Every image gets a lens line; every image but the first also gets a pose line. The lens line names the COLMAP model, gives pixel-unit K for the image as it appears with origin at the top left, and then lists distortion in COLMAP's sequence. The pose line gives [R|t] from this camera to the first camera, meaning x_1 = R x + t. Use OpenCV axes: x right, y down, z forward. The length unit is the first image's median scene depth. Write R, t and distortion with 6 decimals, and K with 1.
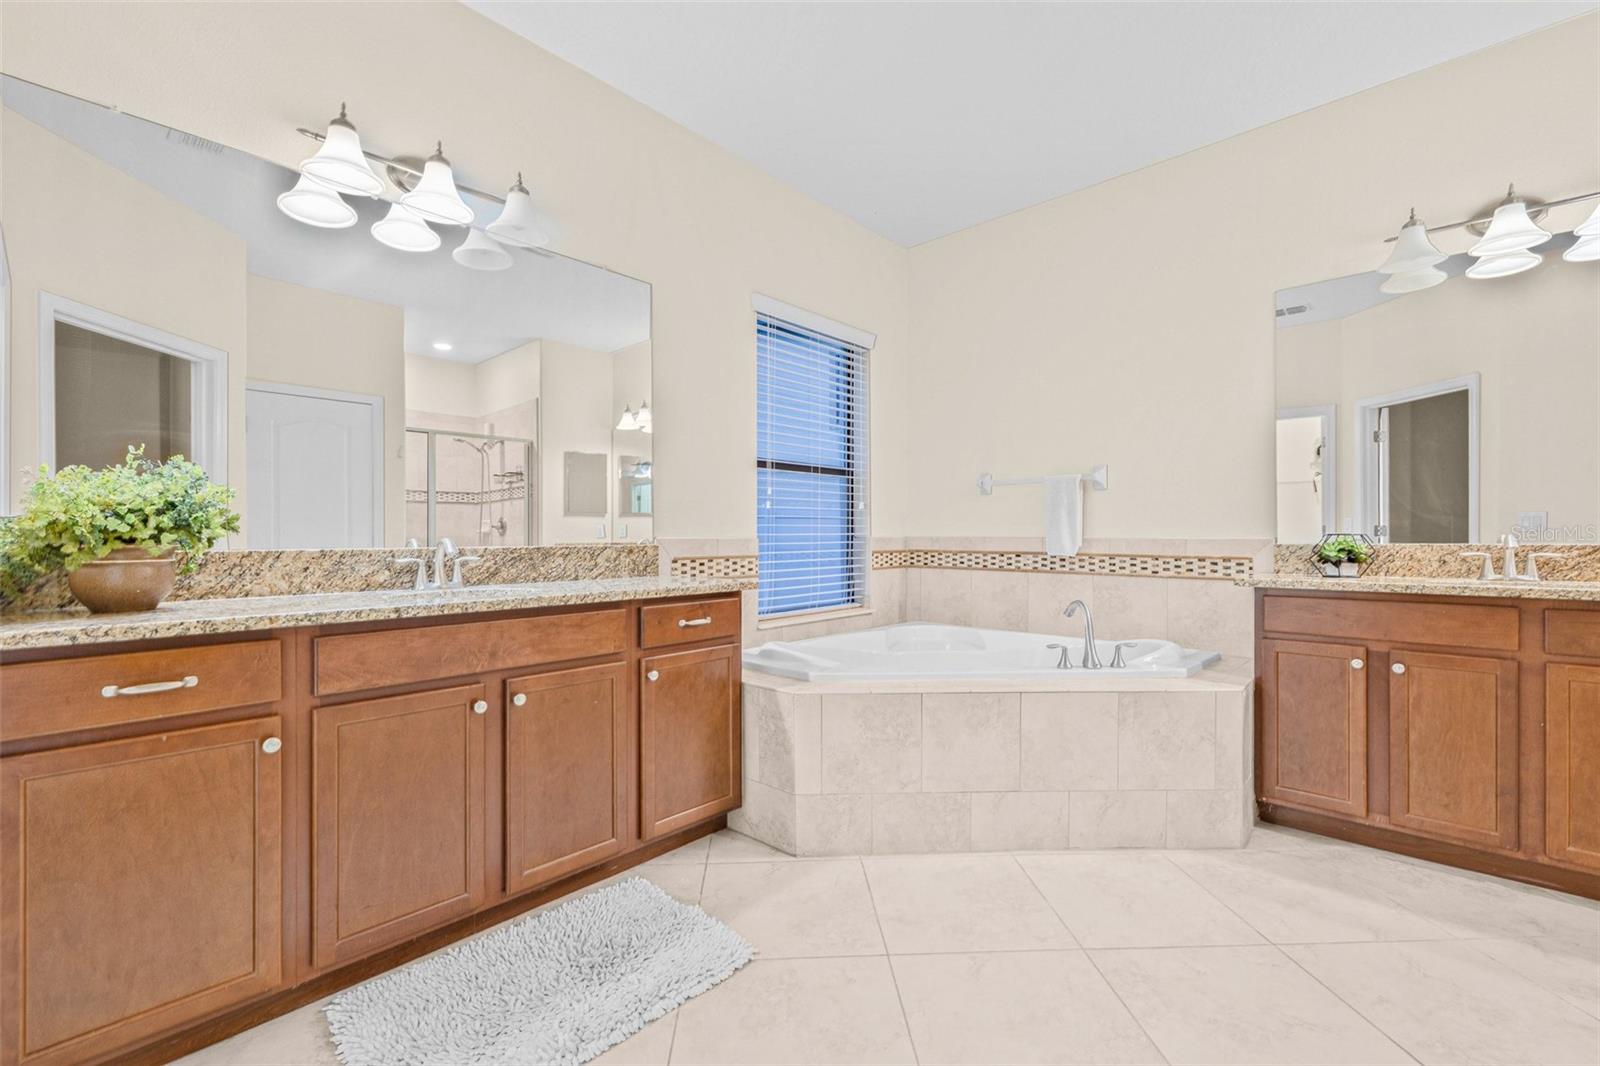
lens RADIAL K [[693.6, 0, 790.5], [0, 693.6, 529.0], [0, 0, 1]] dist [-0.000760, -0.000590]
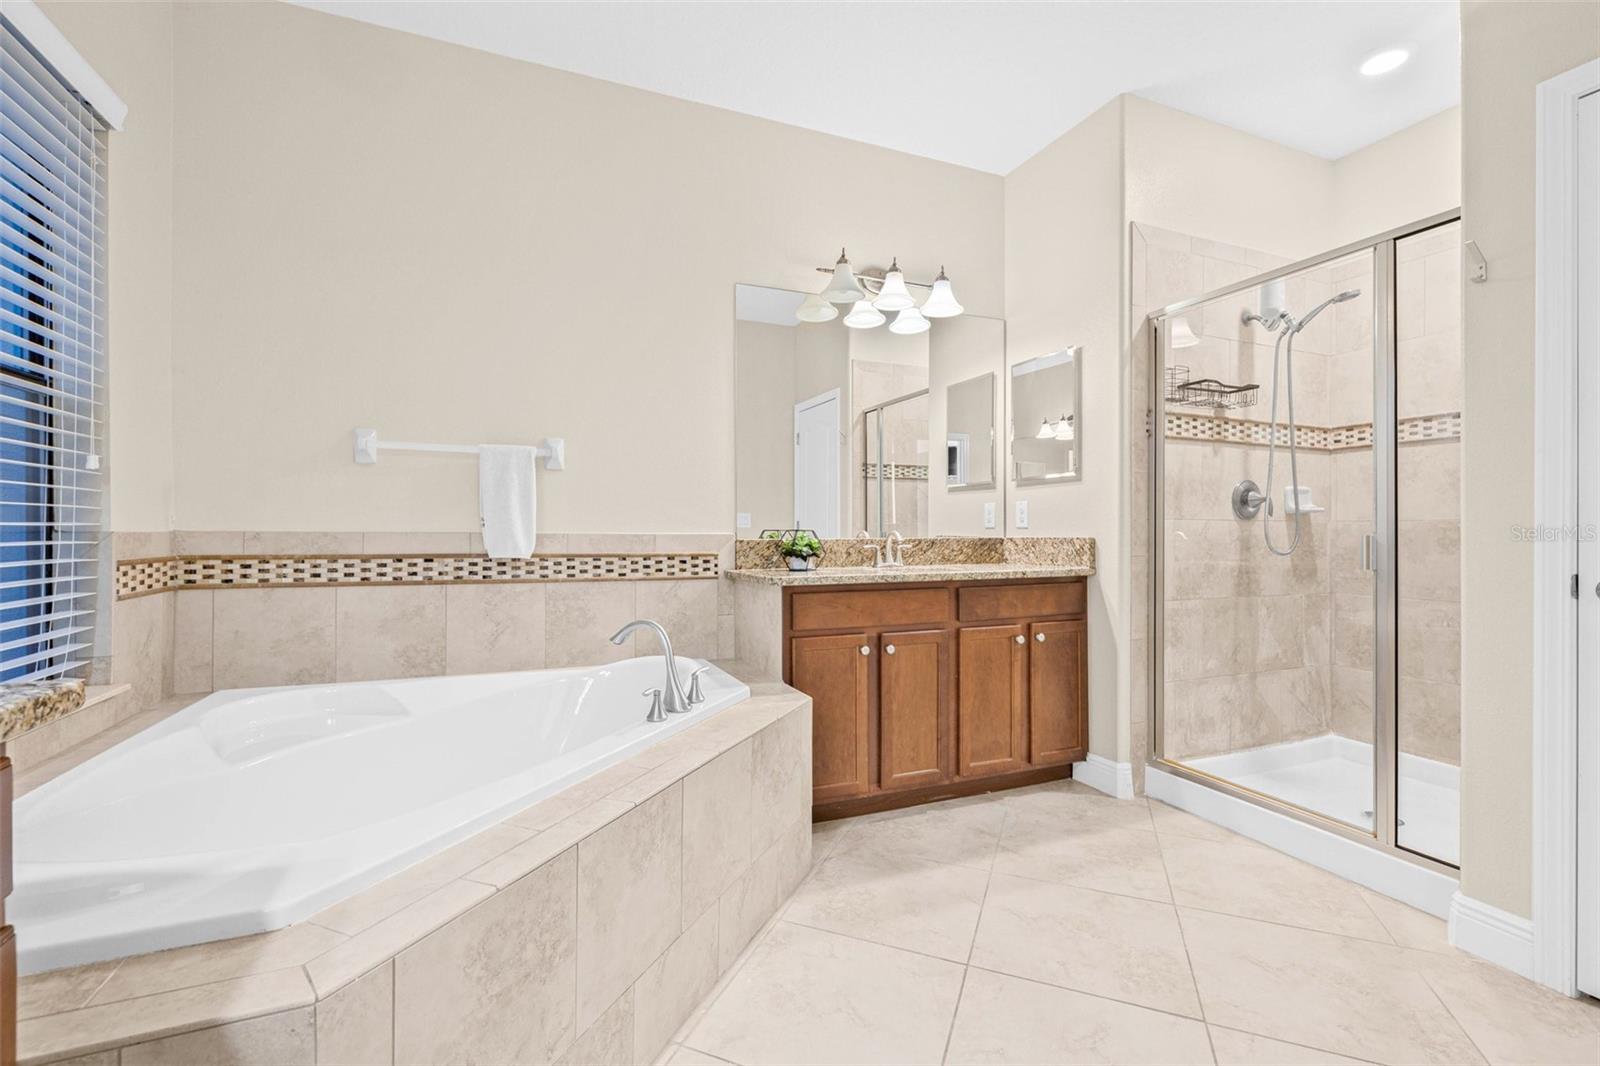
lens RADIAL K [[693.6, 0, 790.5], [0, 693.6, 529.0], [0, 0, 1]] dist [-0.000760, -0.000590]
pose [[0.406459, 0.006519, 0.913646, -0.148722], [-0.012528, 0.999920, -0.001561, 0.006309], [-0.913583, -0.010812, 0.406508, 0.469032]]
